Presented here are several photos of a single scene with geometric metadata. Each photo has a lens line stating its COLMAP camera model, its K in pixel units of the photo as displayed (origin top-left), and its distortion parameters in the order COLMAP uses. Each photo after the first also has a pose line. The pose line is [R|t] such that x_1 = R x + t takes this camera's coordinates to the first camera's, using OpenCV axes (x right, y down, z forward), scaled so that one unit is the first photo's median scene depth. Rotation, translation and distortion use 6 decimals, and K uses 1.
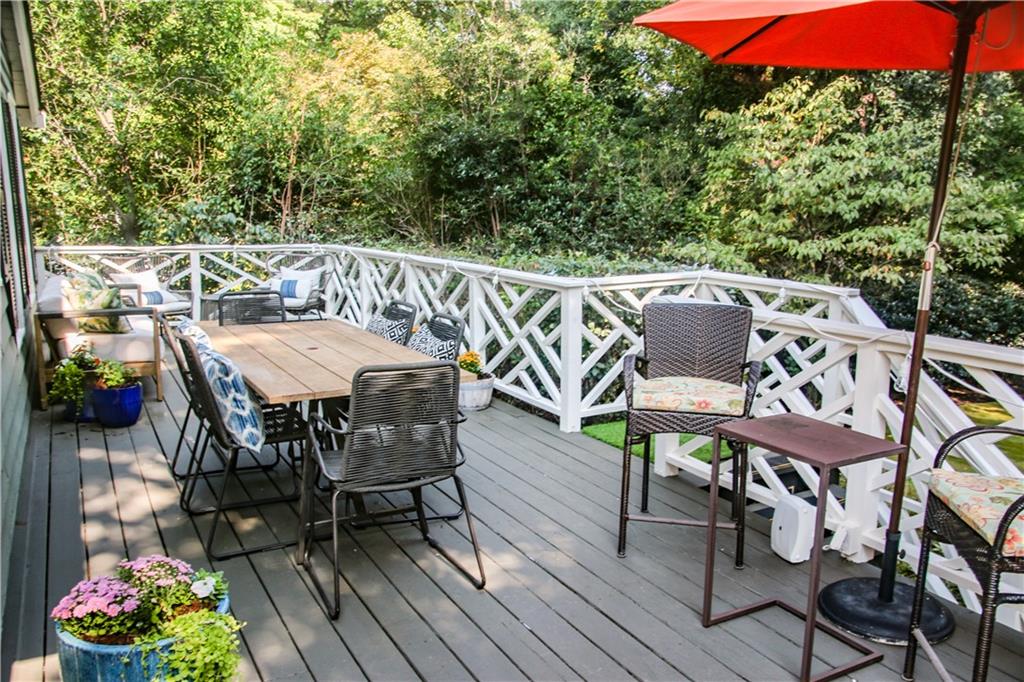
lens RADIAL K [[847.9, 0, 509.2], [0, 847.9, 363.9], [0, 0, 1]] dist [-0.081029, 0.082430]
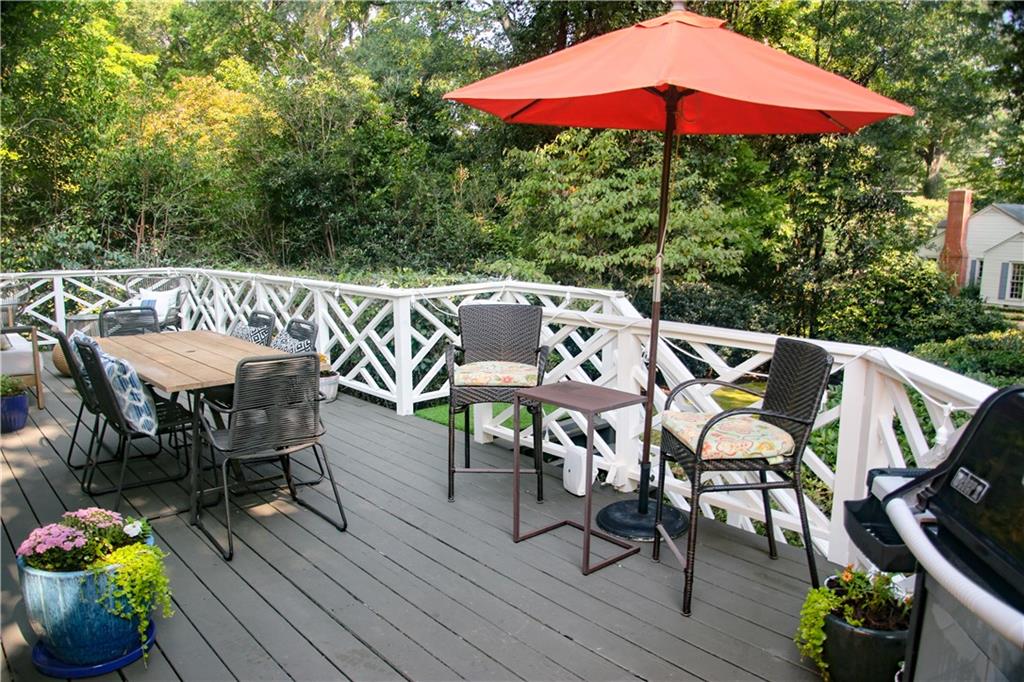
lens RADIAL K [[760.1, 0, 502.5], [0, 760.1, 368.8], [0, 0, 1]] dist [-0.123354, 0.066600]
pose [[0.977716, -0.042730, 0.205536, -0.007789], [0.043268, 0.999062, 0.001879, 0.010751], [-0.205424, 0.007056, 0.978648, -0.060128]]
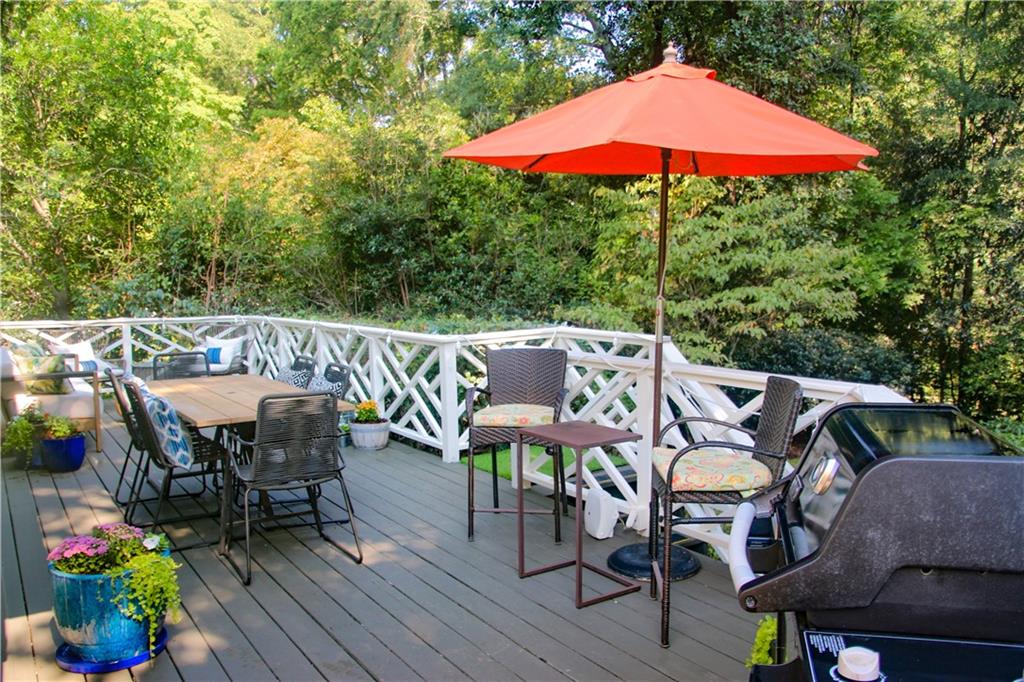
lens RADIAL K [[847.9, 0, 506.0], [0, 847.9, 363.9], [0, 0, 1]] dist [-0.081029, 0.082430]
pose [[0.996564, -0.028859, 0.077630, 0.037112], [0.035076, 0.996181, -0.079954, 0.024493], [-0.075026, 0.082402, 0.993771, -0.132197]]
